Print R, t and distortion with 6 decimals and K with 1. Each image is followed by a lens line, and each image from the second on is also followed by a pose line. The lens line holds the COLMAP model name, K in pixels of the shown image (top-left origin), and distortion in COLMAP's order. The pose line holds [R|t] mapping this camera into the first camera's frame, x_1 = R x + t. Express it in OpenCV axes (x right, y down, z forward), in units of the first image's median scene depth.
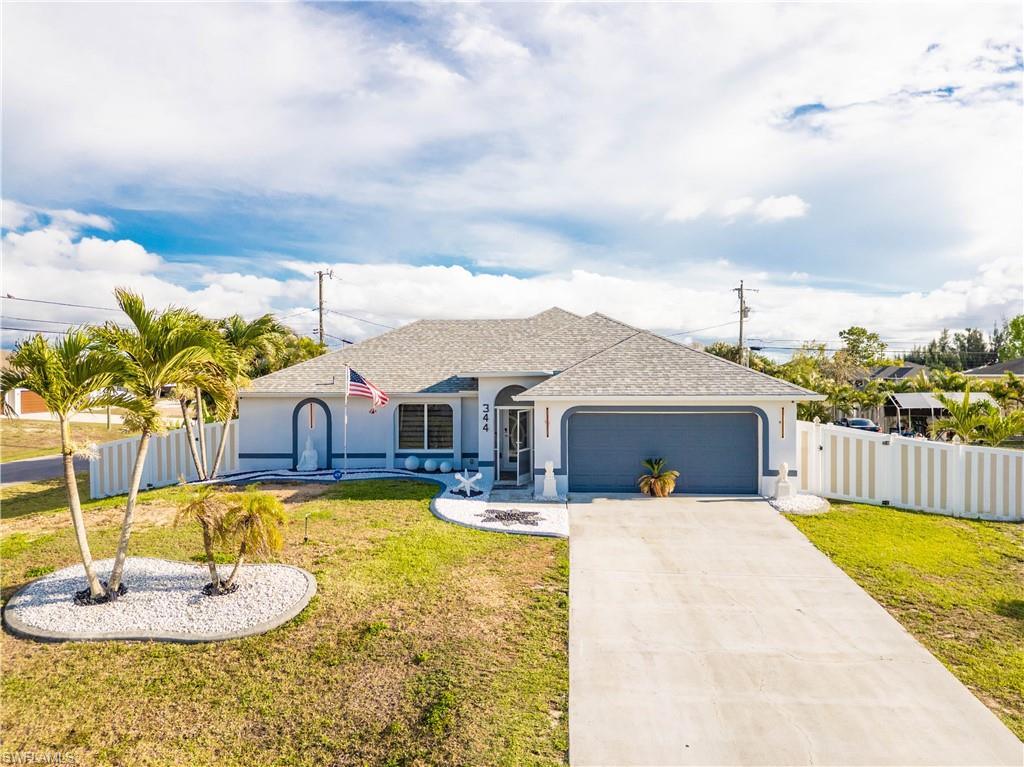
lens RADIAL K [[742.9, 0, 512.0], [0, 742.9, 383.5], [0, 0, 1]] dist [0.083233, -0.084694]
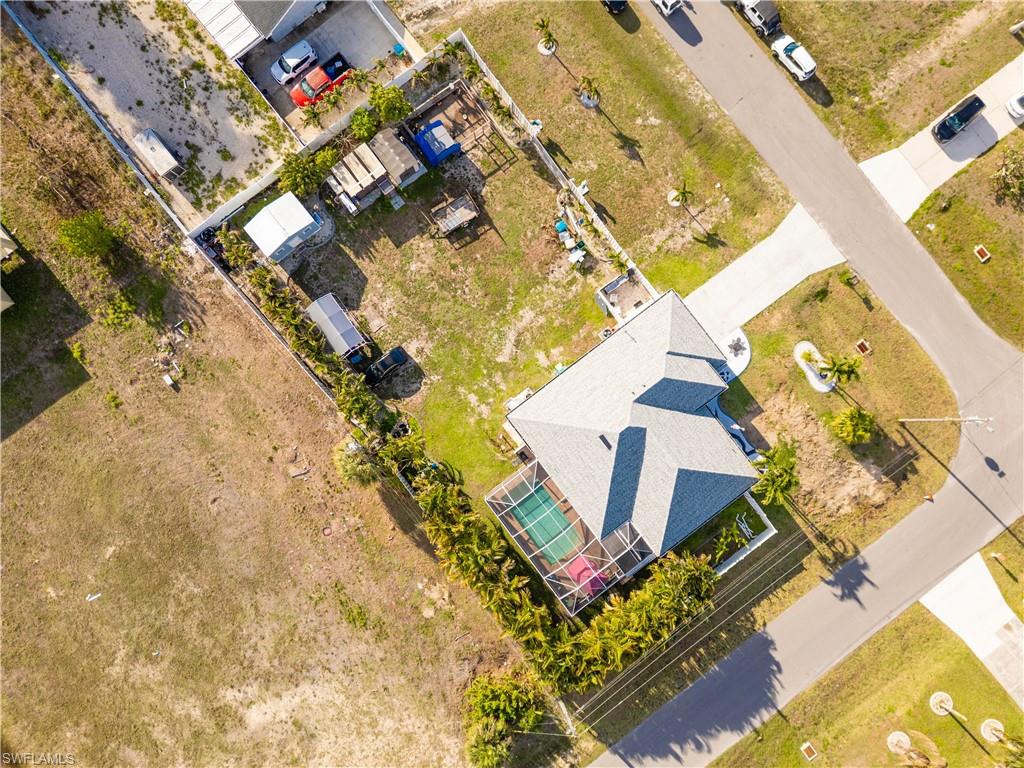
lens RADIAL K [[715.1, 0, 511.6], [0, 715.1, 381.0], [0, 0, 1]] dist [0.088293, -0.094507]
pose [[-0.650589, -0.759284, 0.014880, 0.544214], [-0.000573, 0.020085, 0.999798, -3.384799], [-0.759430, 0.650449, -0.013502, 1.943366]]
